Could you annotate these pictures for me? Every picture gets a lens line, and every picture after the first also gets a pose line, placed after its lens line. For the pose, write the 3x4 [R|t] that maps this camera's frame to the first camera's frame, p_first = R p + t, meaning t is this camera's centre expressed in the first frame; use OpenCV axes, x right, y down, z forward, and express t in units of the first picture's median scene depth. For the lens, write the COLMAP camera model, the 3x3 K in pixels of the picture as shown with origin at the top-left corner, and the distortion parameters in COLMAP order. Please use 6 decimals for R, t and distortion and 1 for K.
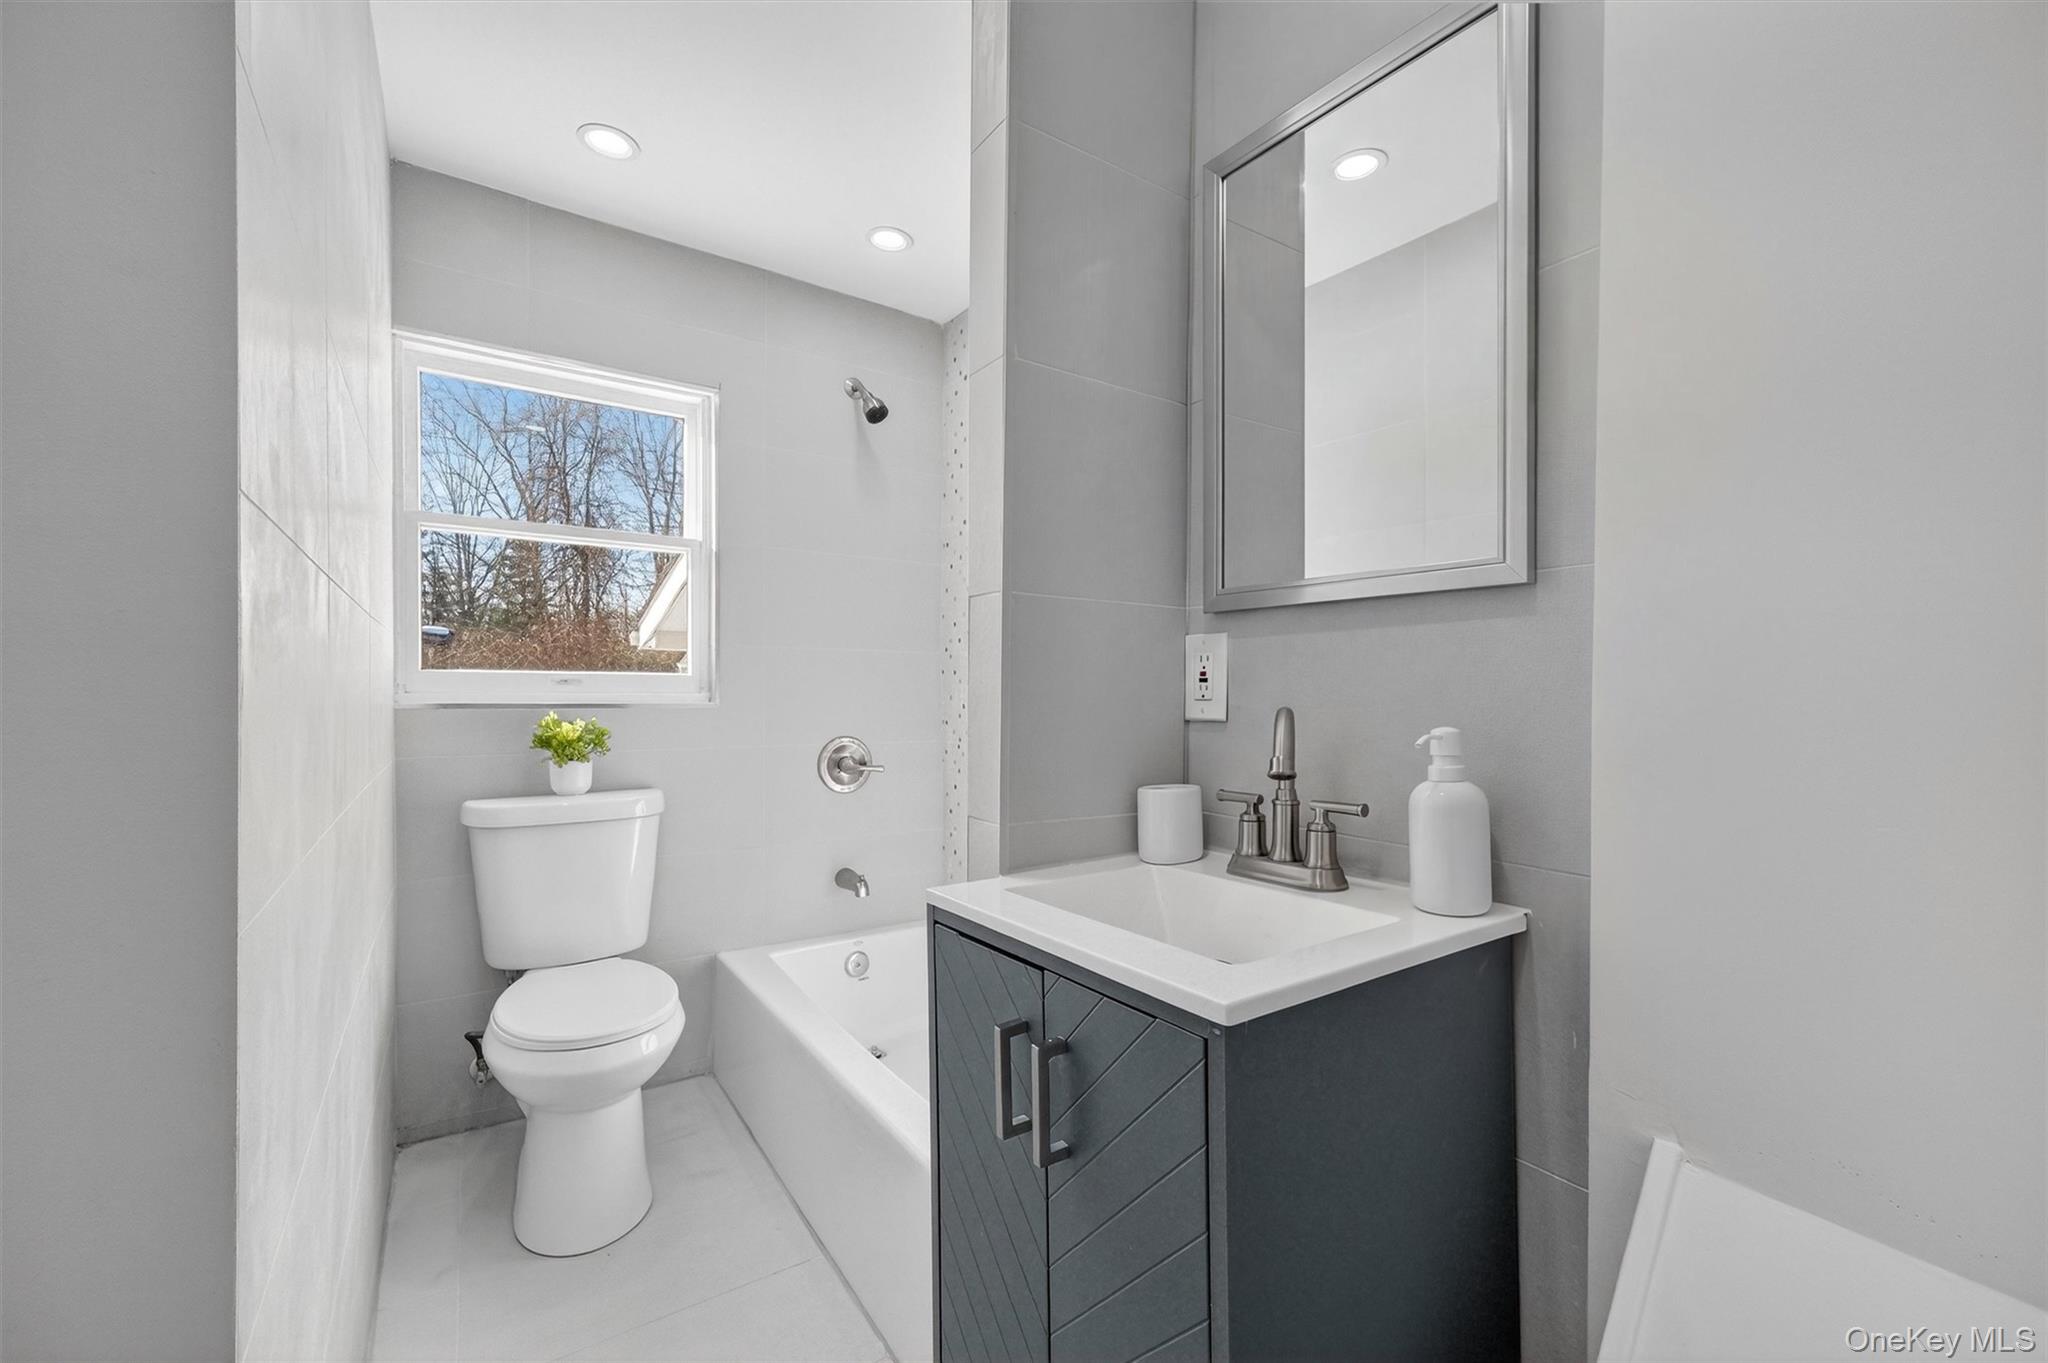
lens RADIAL K [[836.2, 0, 1020.5], [0, 836.2, 695.1], [0, 0, 1]] dist [-0.010076, 0.000023]
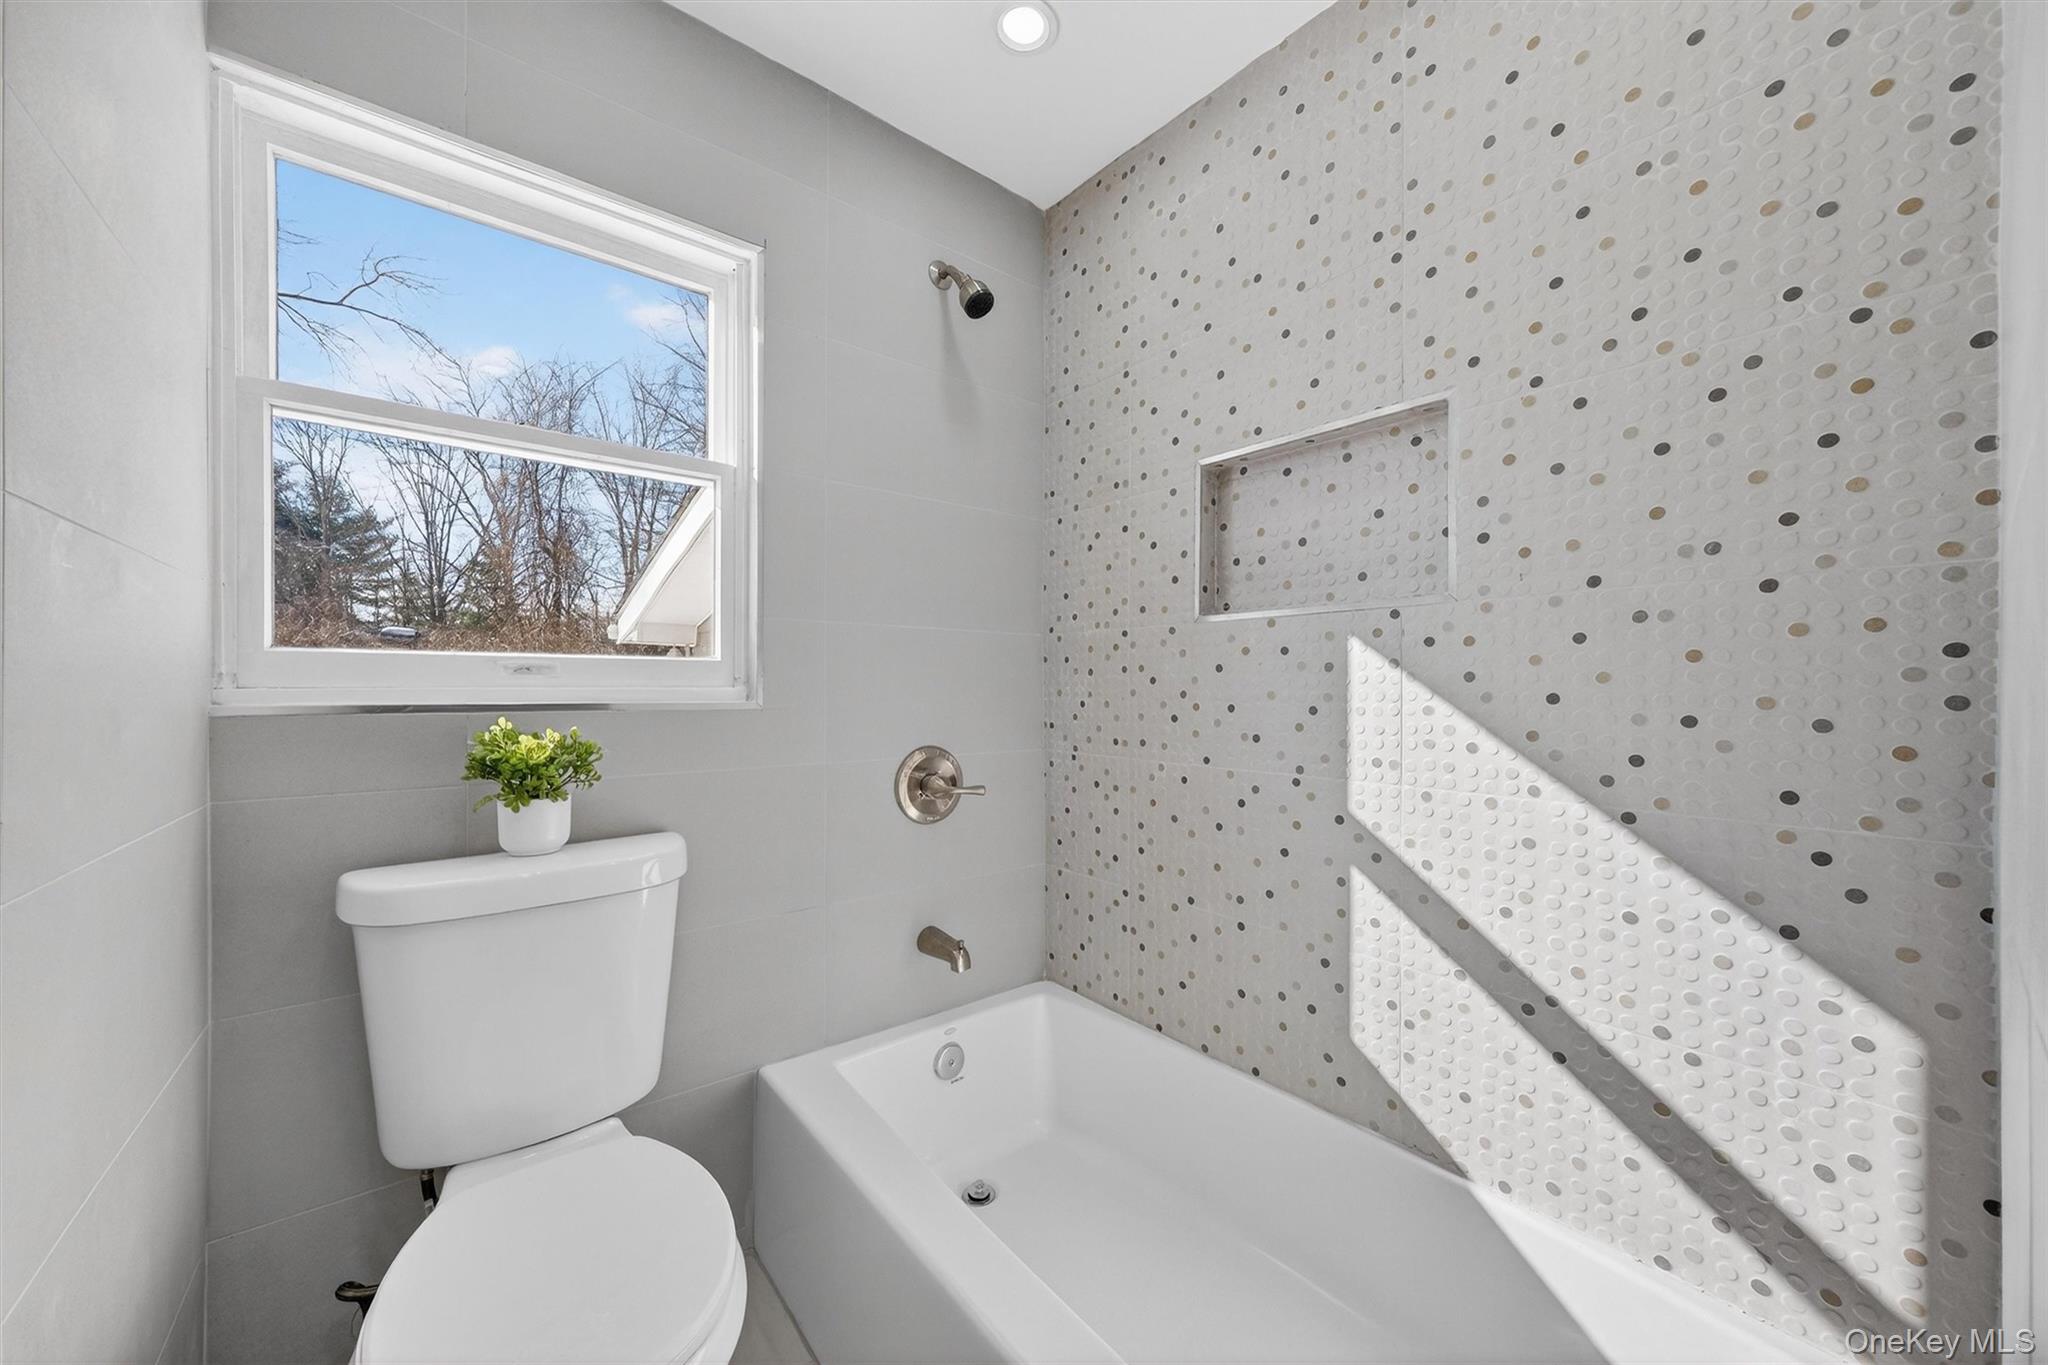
lens RADIAL K [[761.5, 0, 1029.7], [0, 761.5, 678.6], [0, 0, 1]] dist [-0.005801, -0.000074]
pose [[0.997063, -0.004067, 0.076481, -0.182731], [0.005438, 0.999828, -0.017731, 0.002667], [-0.076396, 0.018095, 0.996913, 0.345960]]
